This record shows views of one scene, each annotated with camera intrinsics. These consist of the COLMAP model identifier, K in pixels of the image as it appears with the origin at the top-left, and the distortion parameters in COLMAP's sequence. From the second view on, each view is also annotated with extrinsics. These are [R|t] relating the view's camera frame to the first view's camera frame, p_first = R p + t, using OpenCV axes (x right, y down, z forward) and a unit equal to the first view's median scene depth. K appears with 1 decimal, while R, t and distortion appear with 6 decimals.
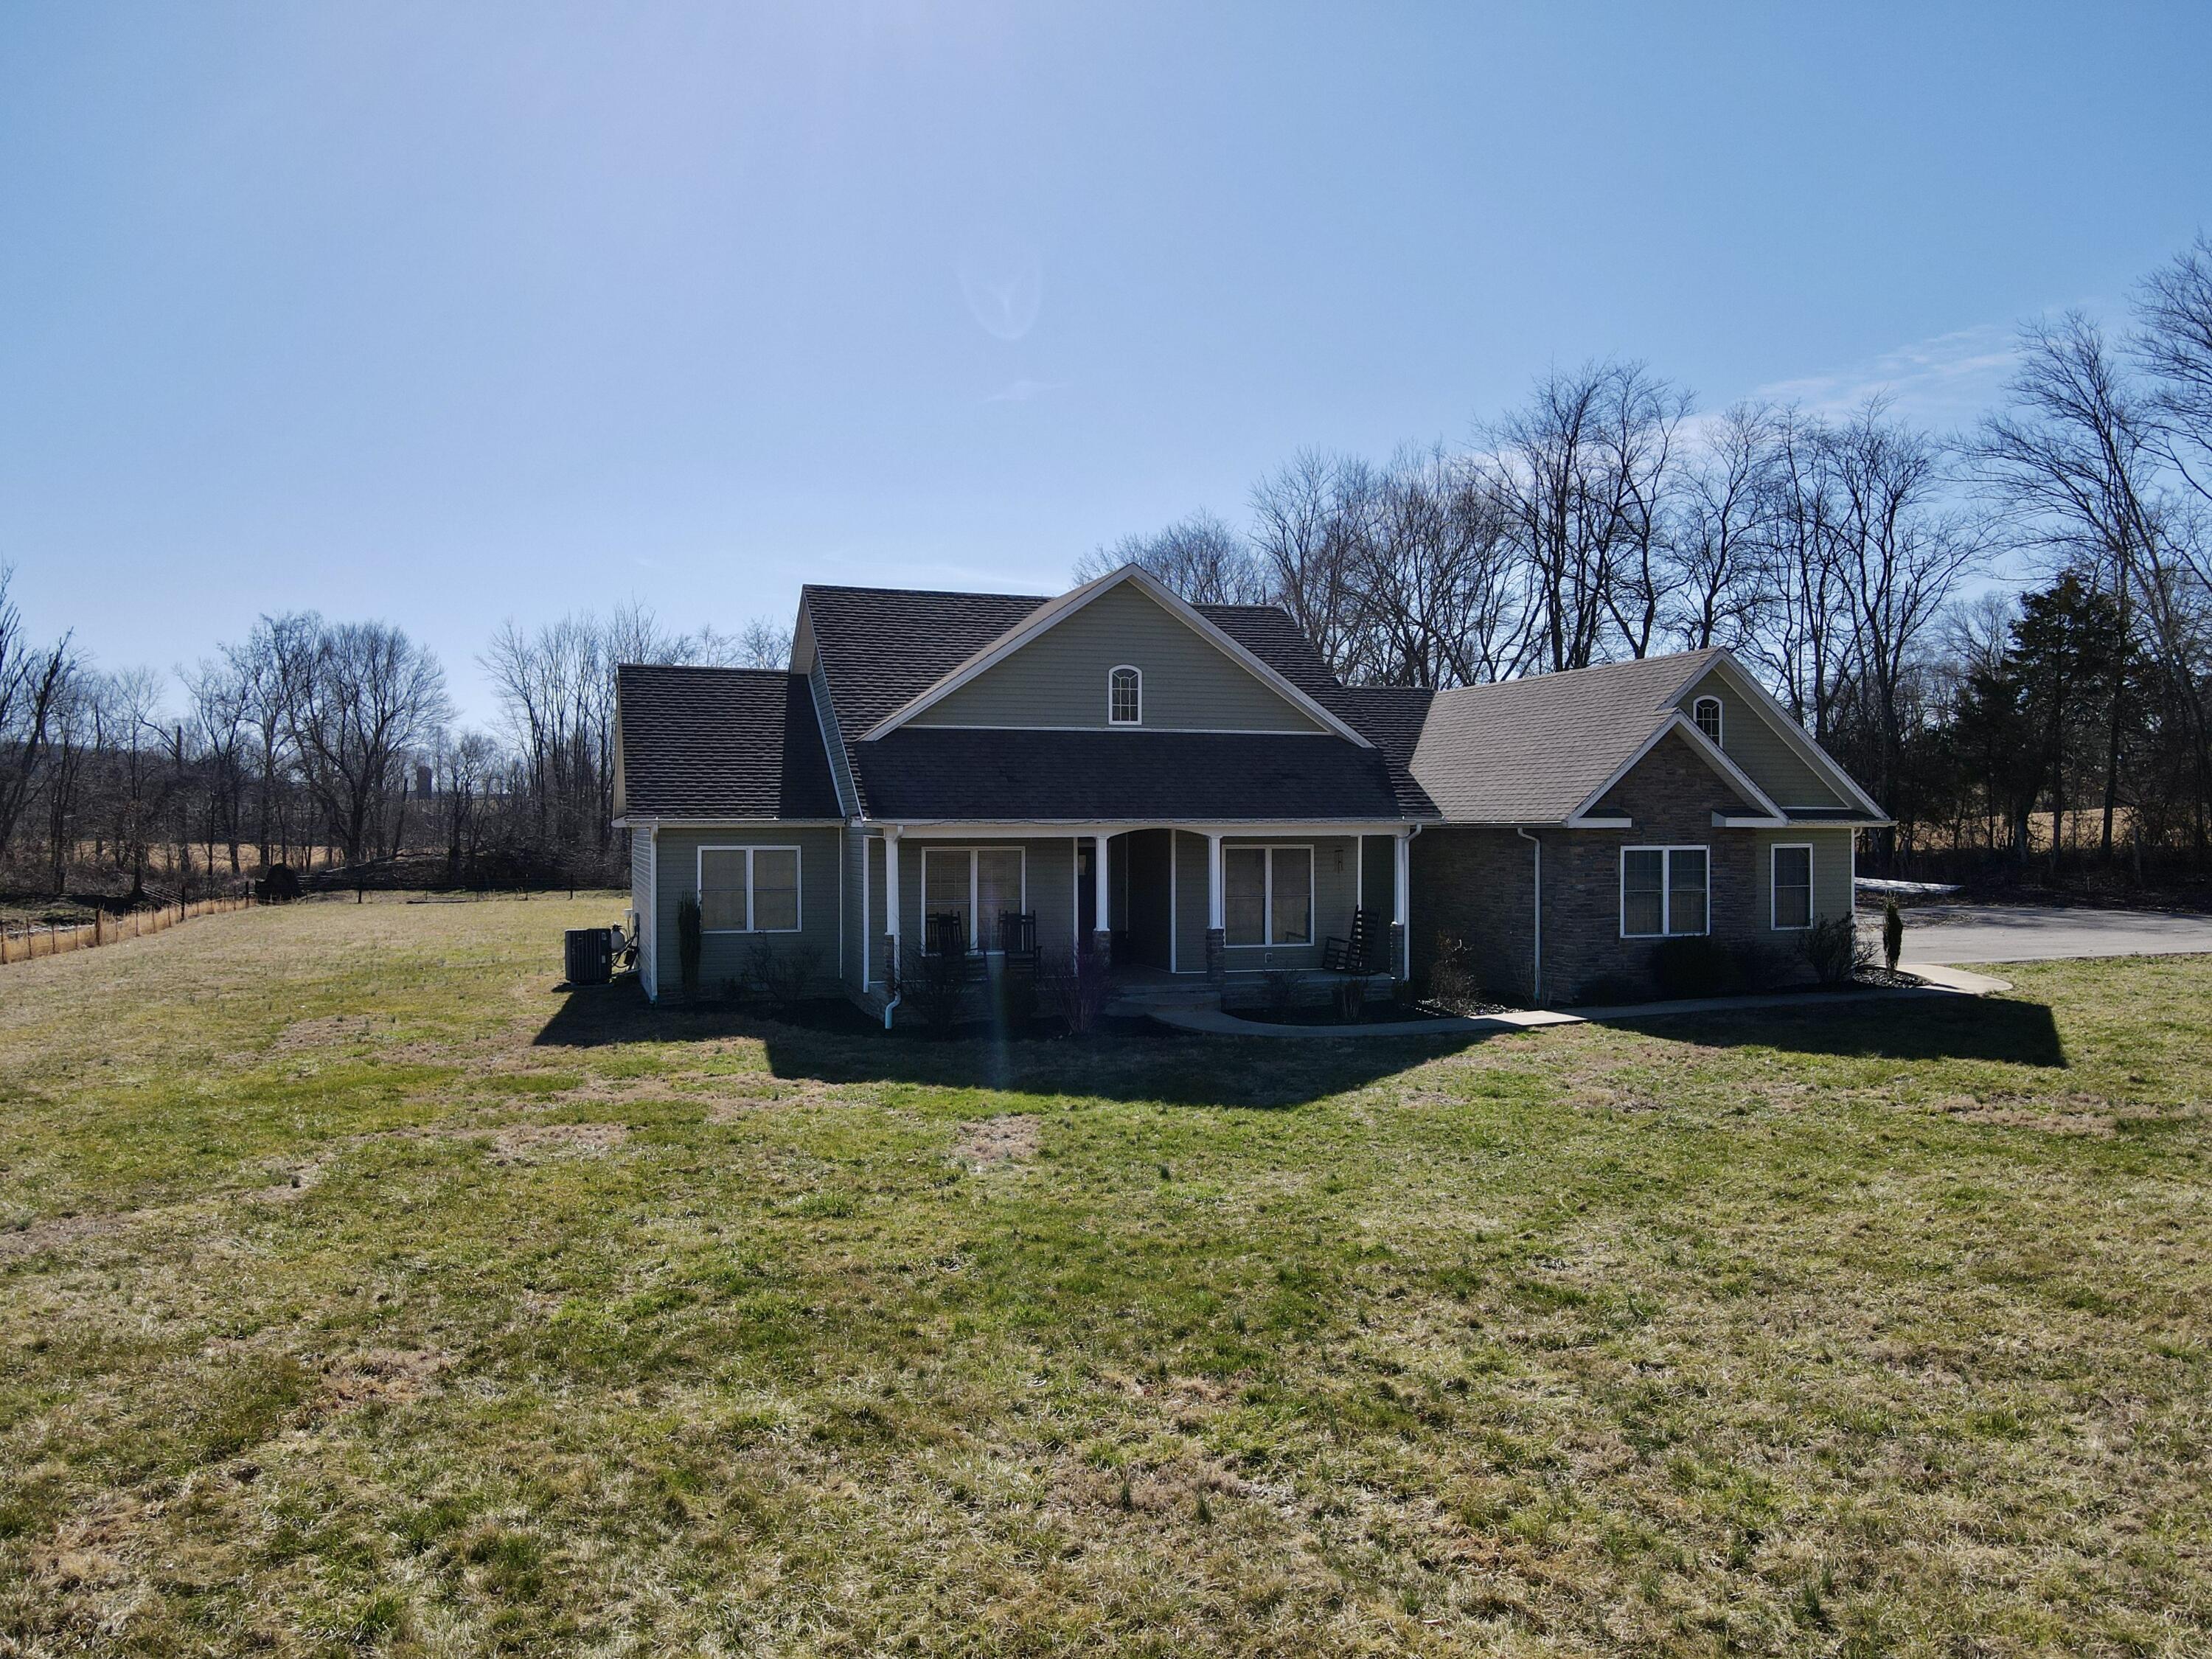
lens RADIAL K [[1634.5, 0, 1102.6], [0, 1634.5, 833.5], [0, 0, 1]] dist [-0.003713, 0.035611]
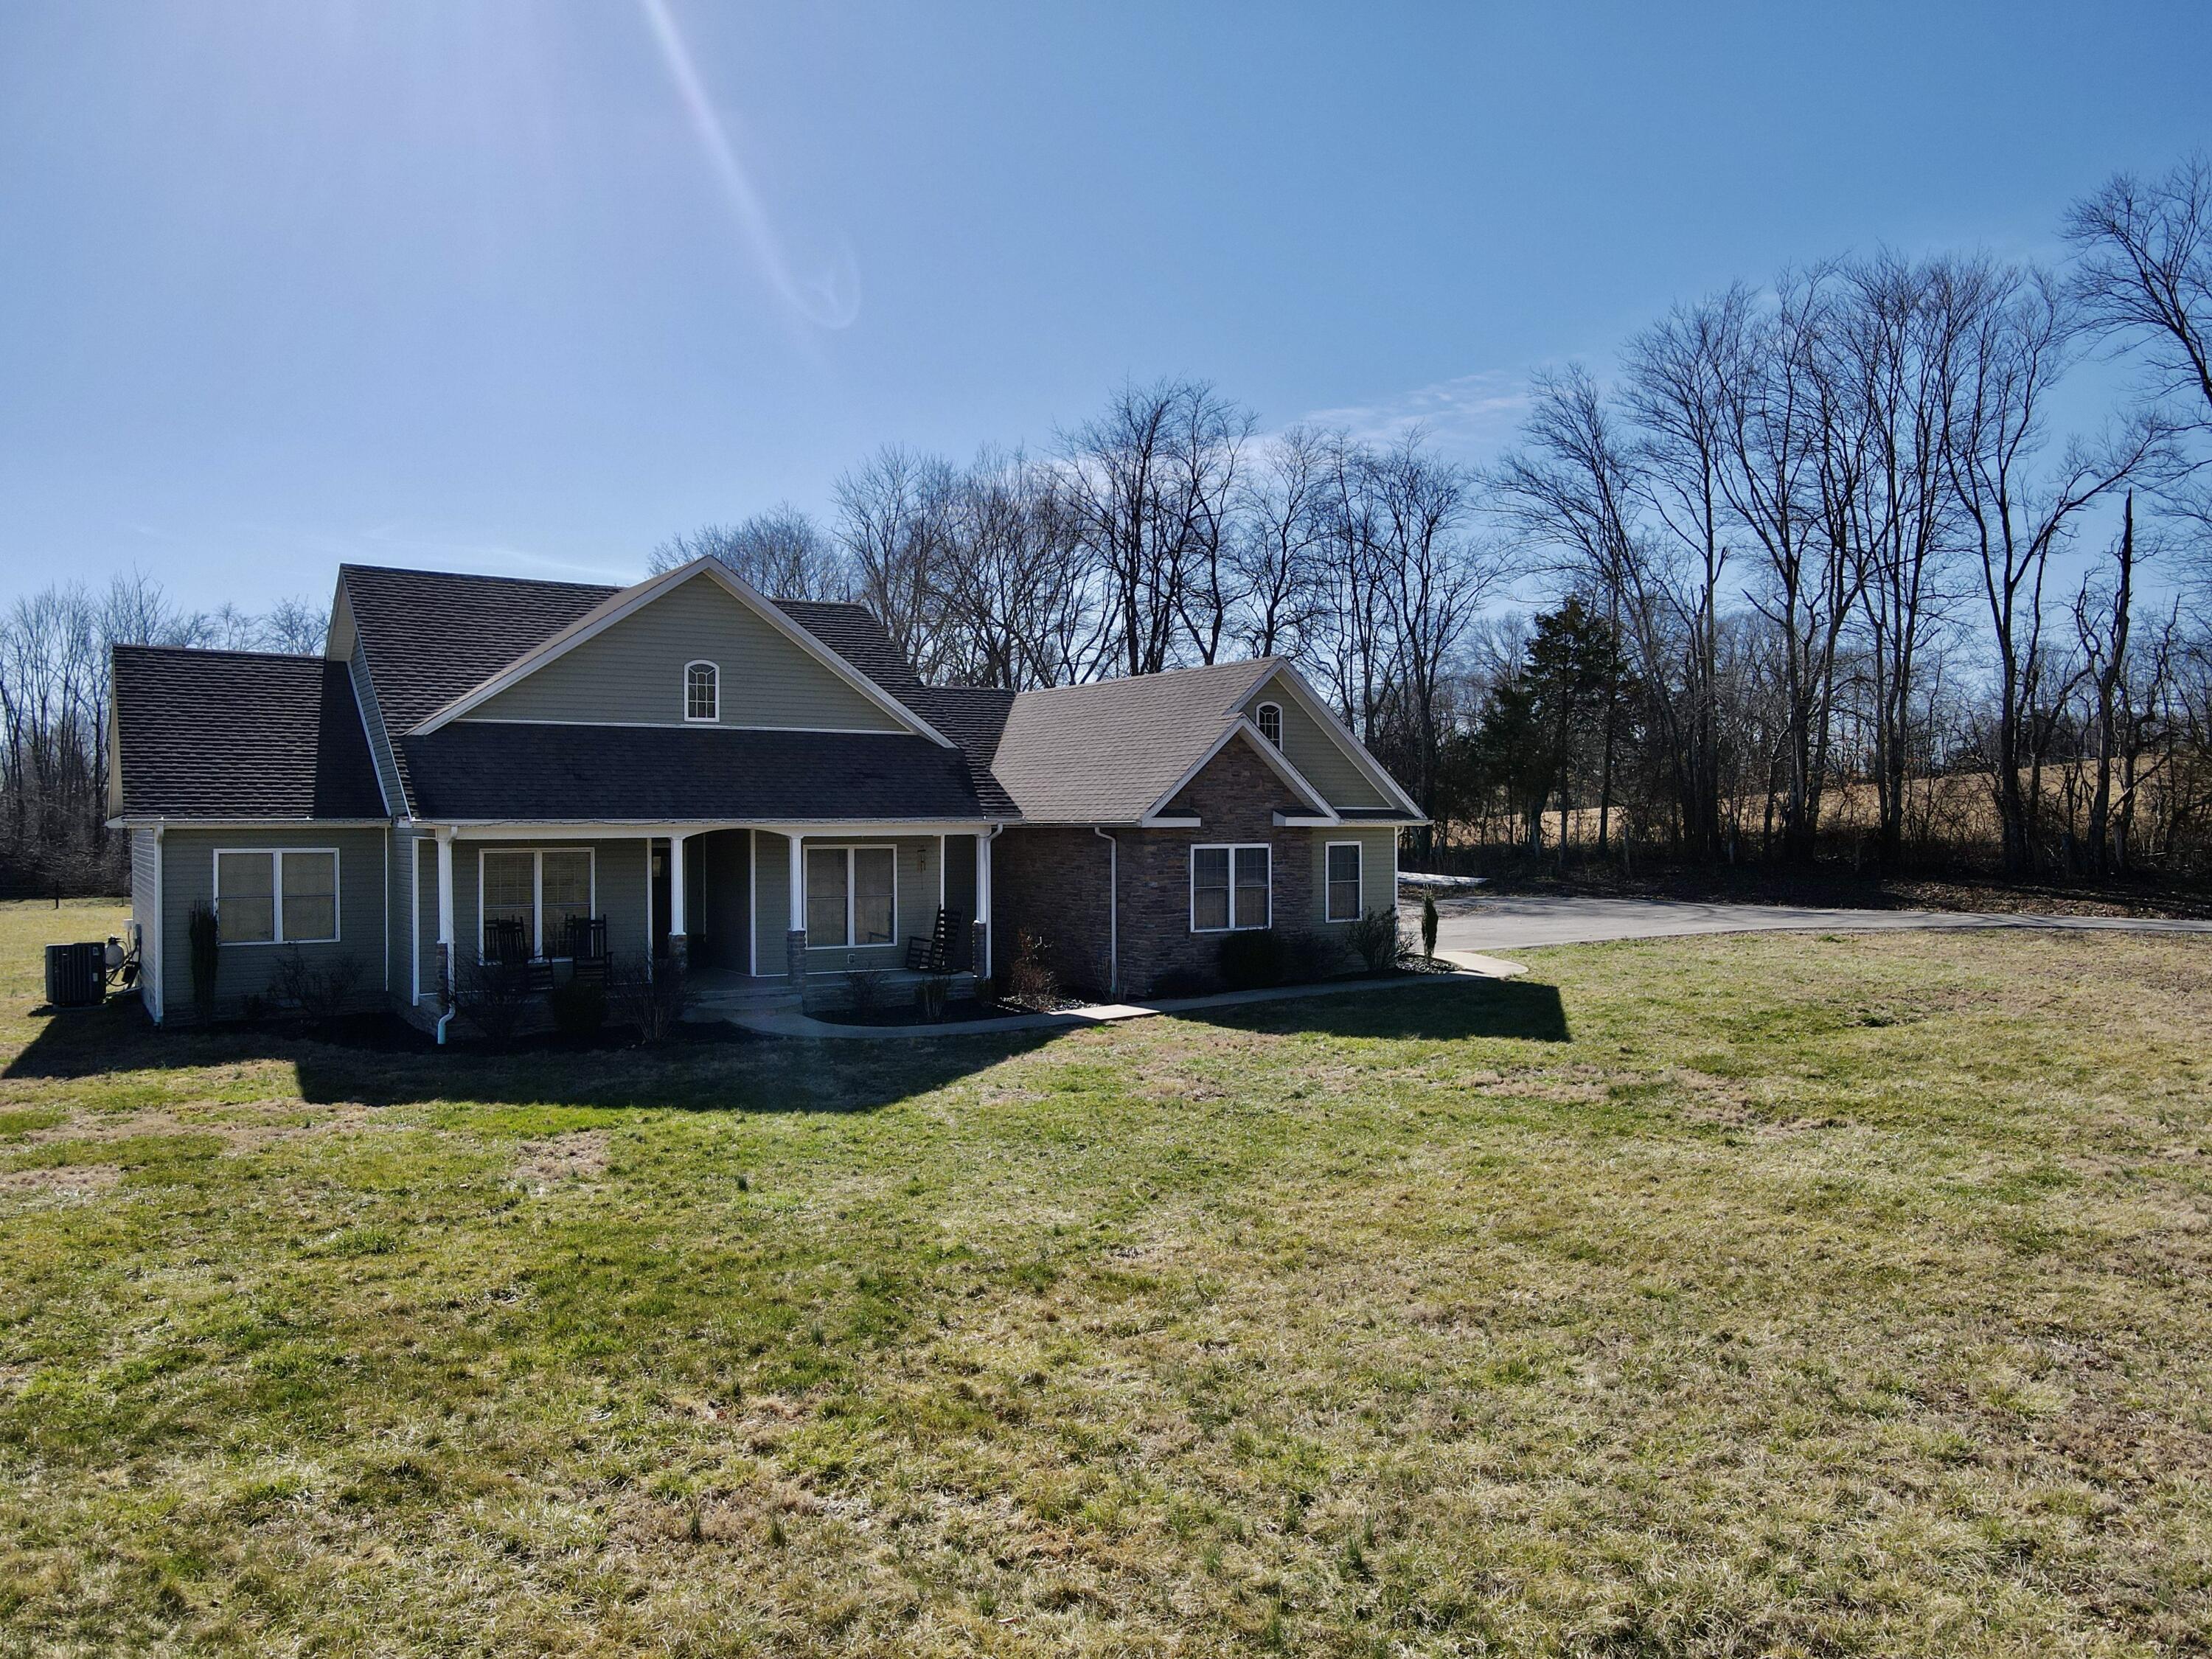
lens RADIAL K [[1634.5, 0, 1102.6], [0, 1634.5, 833.5], [0, 0, 1]] dist [-0.003713, 0.035611]
pose [[0.968499, -0.002745, 0.249002, 0.002740], [0.002371, 0.999996, 0.001800, -0.001602], [-0.249006, -0.001153, 0.968501, 0.002893]]
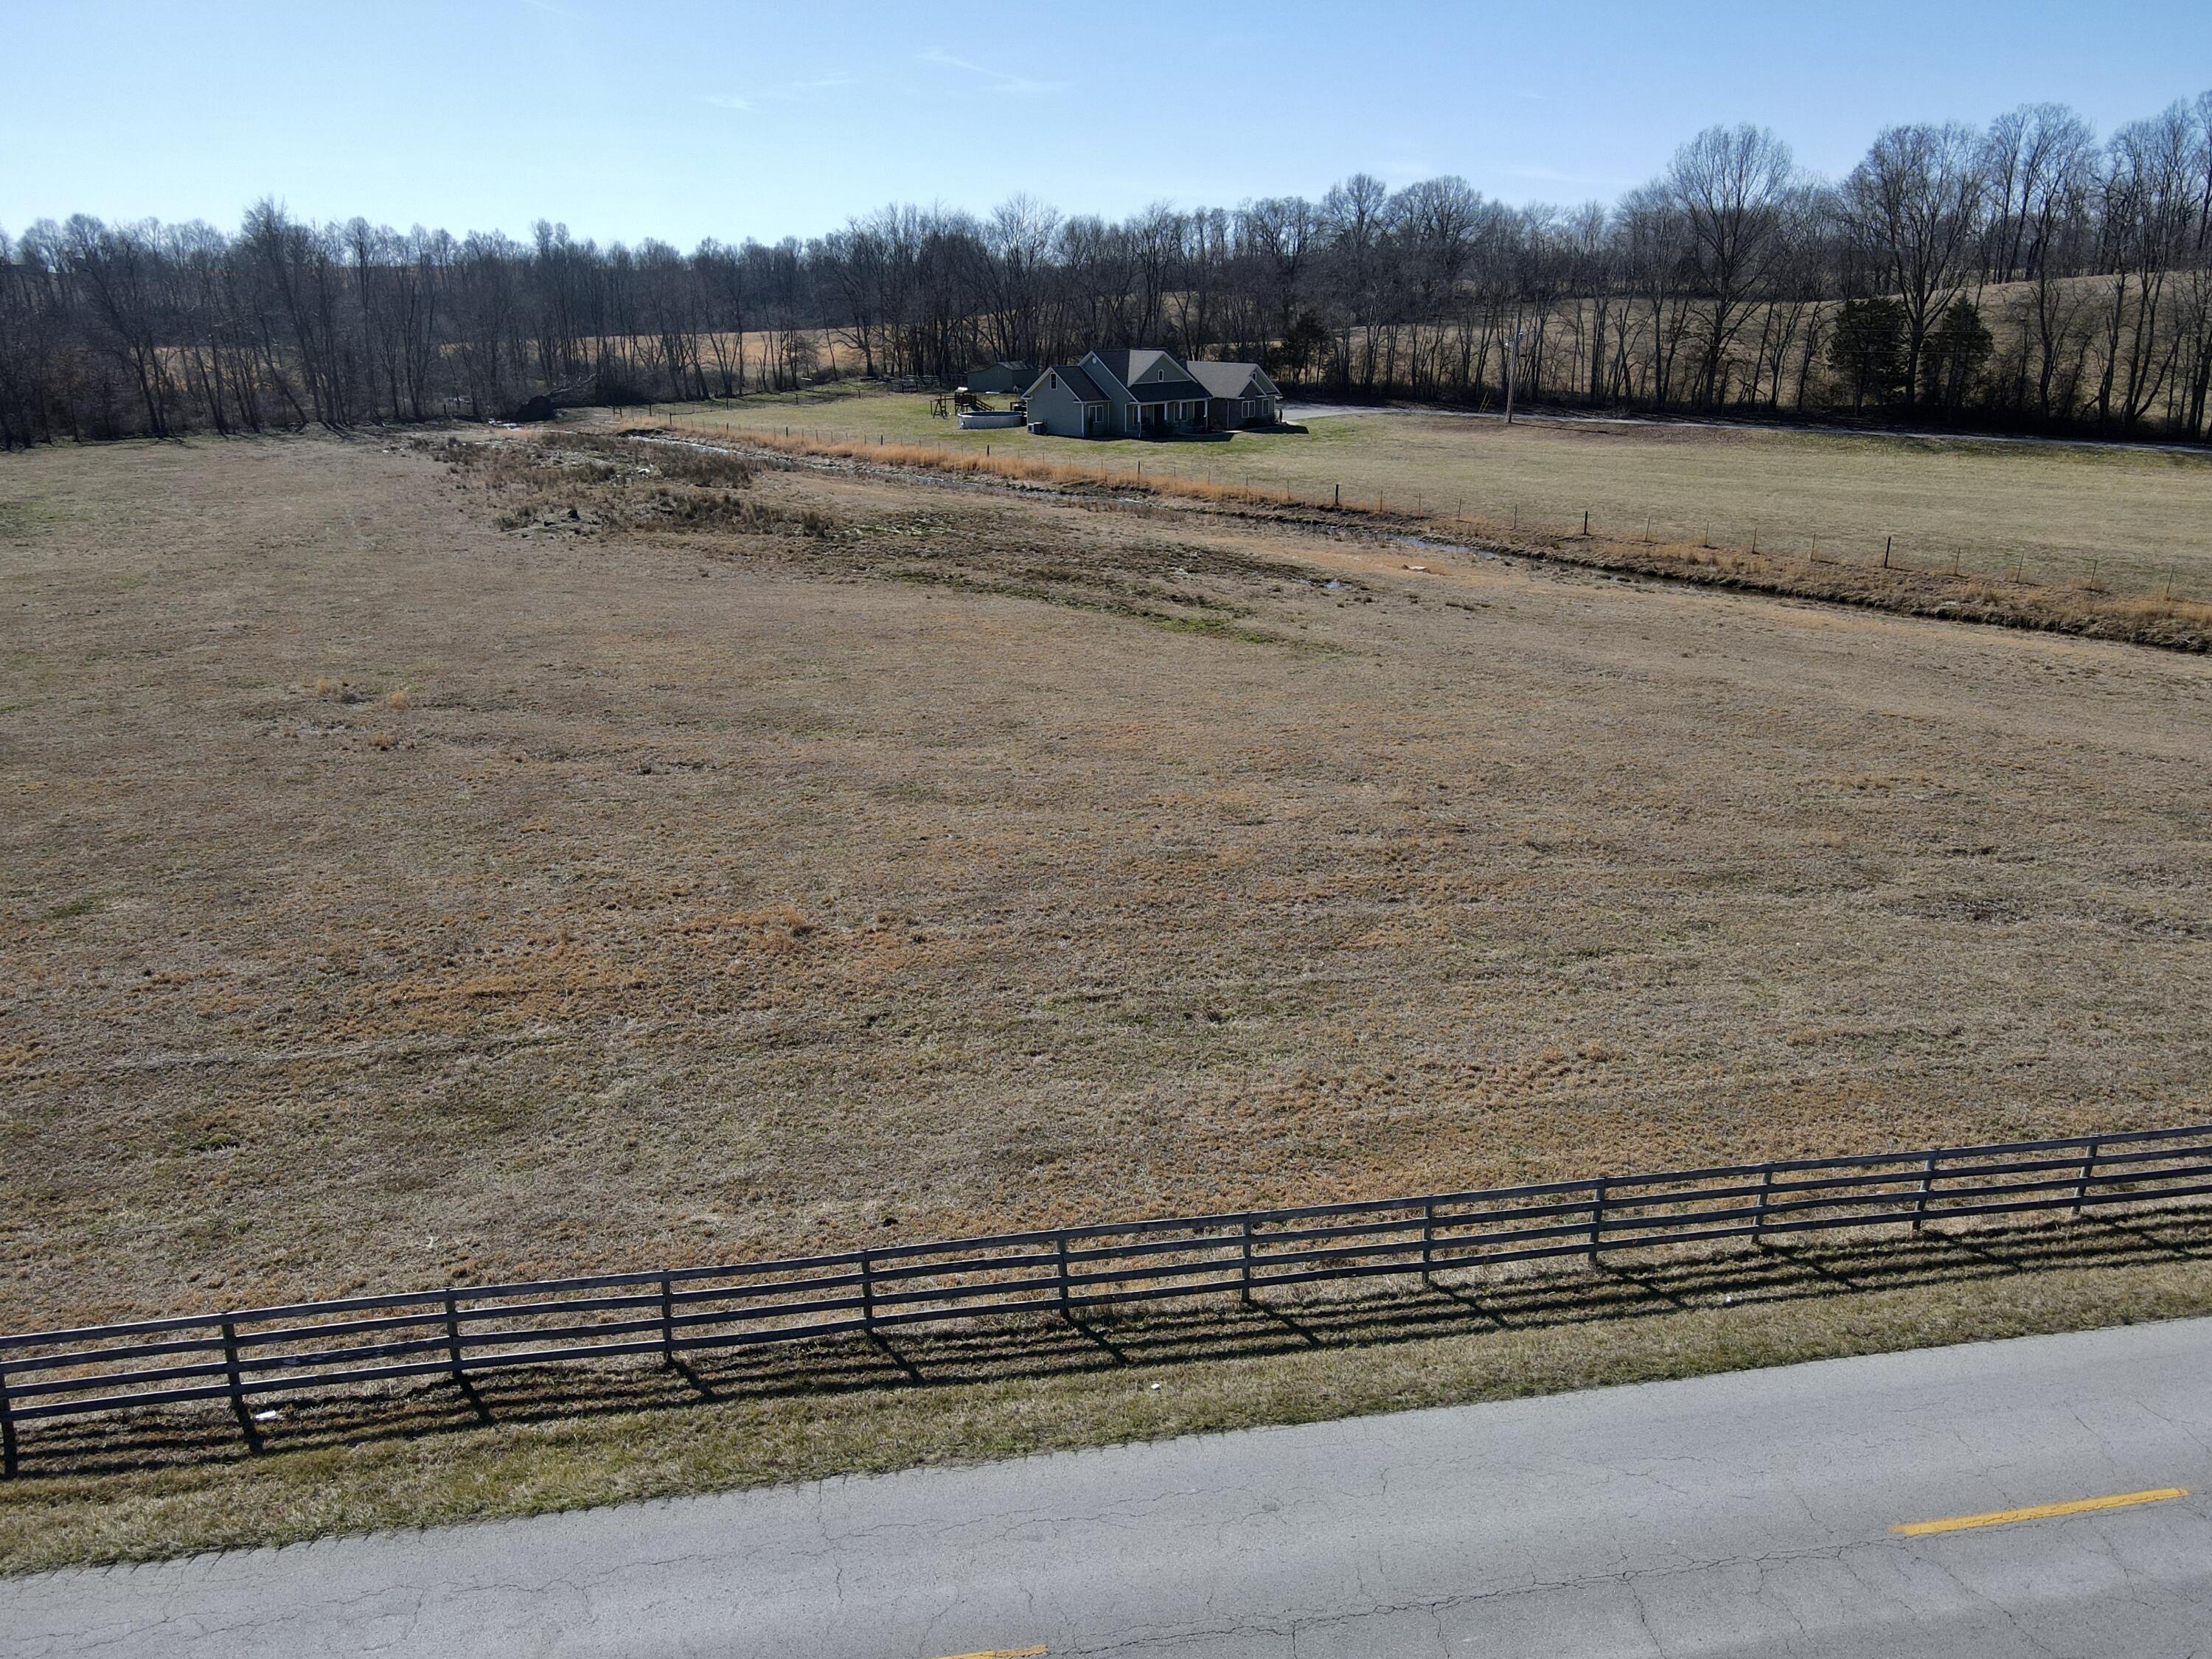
lens RADIAL K [[1634.5, 0, 1102.6], [0, 1634.5, 833.5], [0, 0, 1]] dist [-0.003713, 0.035611]
pose [[0.915459, -0.131515, 0.380314, -3.006218], [-0.002450, 0.943248, 0.332079, -0.552263], [-0.402404, -0.304937, 0.863183, -5.051143]]
